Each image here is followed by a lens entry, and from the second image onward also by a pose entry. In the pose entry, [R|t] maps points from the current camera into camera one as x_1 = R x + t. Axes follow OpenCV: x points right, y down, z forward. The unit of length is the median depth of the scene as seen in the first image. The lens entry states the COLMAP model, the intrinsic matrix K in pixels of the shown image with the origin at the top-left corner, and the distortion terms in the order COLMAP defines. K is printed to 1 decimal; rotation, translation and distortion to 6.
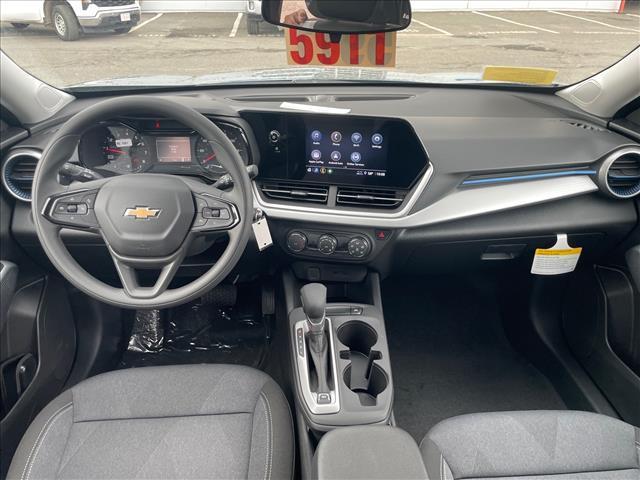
lens RADIAL K [[481.5, 0, 325.6], [0, 481.5, 241.1], [0, 0, 1]] dist [0.081096, -0.106368]
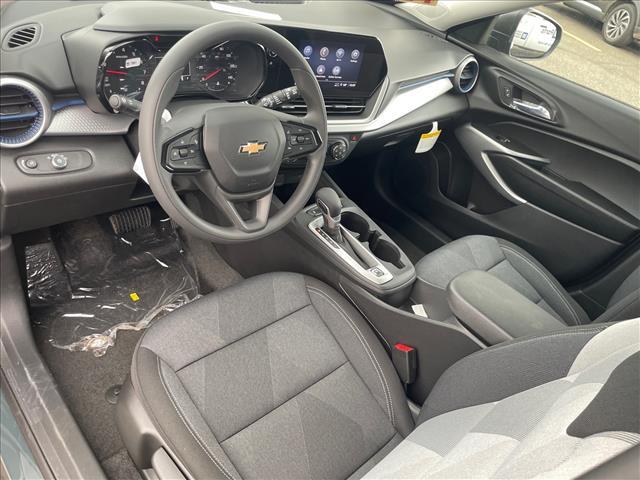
lens RADIAL K [[493.5, 0, 326.8], [0, 493.5, 239.6], [0, 0, 1]] dist [0.056878, -0.115876]
pose [[0.752039, -0.243075, 0.612660, -0.754554], [0.082114, 0.956824, 0.278828, -0.120360], [-0.653984, -0.159381, 0.739529, 0.095846]]
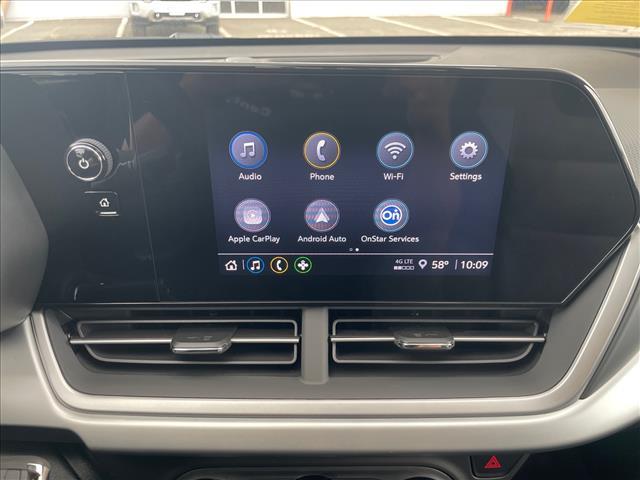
lens RADIAL K [[481.5, 0, 325.6], [0, 481.5, 241.1], [0, 0, 1]] dist [0.081096, -0.106368]
pose [[0.981079, -0.086692, 0.173115, -0.027886], [0.090085, 0.995864, -0.011824, -0.157812], [-0.171374, 0.027195, 0.984831, 0.716219]]
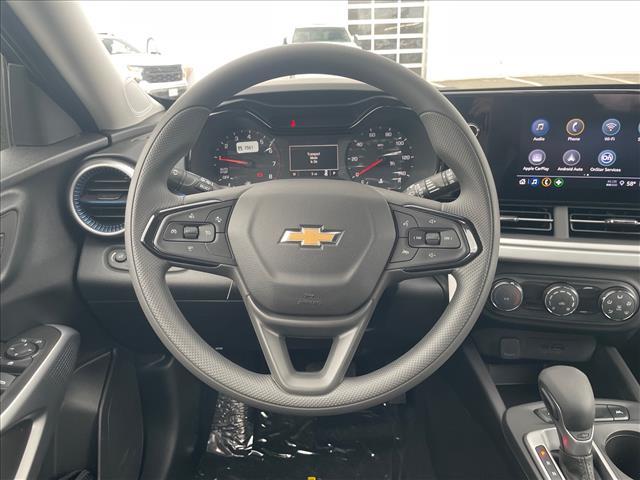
lens RADIAL K [[484.0, 0, 320.0], [0, 484.0, 232.7], [0, 0, 1]] dist [0.082095, -0.107021]
pose [[0.997406, -0.013628, -0.070683, -0.263941], [0.002541, 0.987968, -0.154635, 0.019750], [0.071940, 0.154054, 0.985440, 0.356673]]
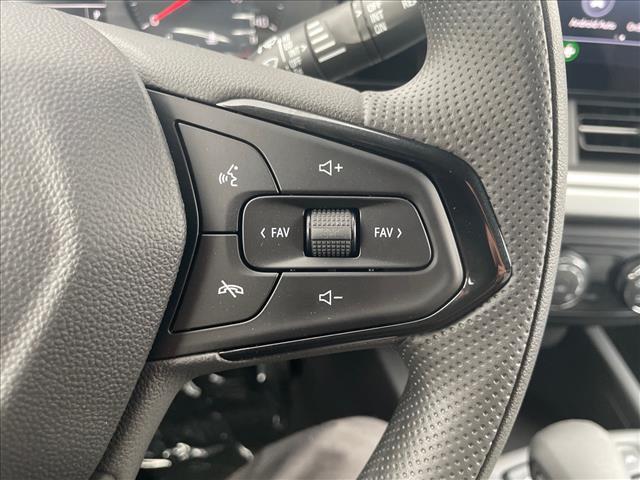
lens RADIAL K [[493.5, 0, 326.8], [0, 493.5, 239.6], [0, 0, 1]] dist [0.056878, -0.115876]
pose [[0.986376, -0.056713, 0.154423, -0.209056], [0.044707, 0.995780, 0.080145, -0.055784], [-0.158317, -0.072150, 0.984749, 0.706203]]
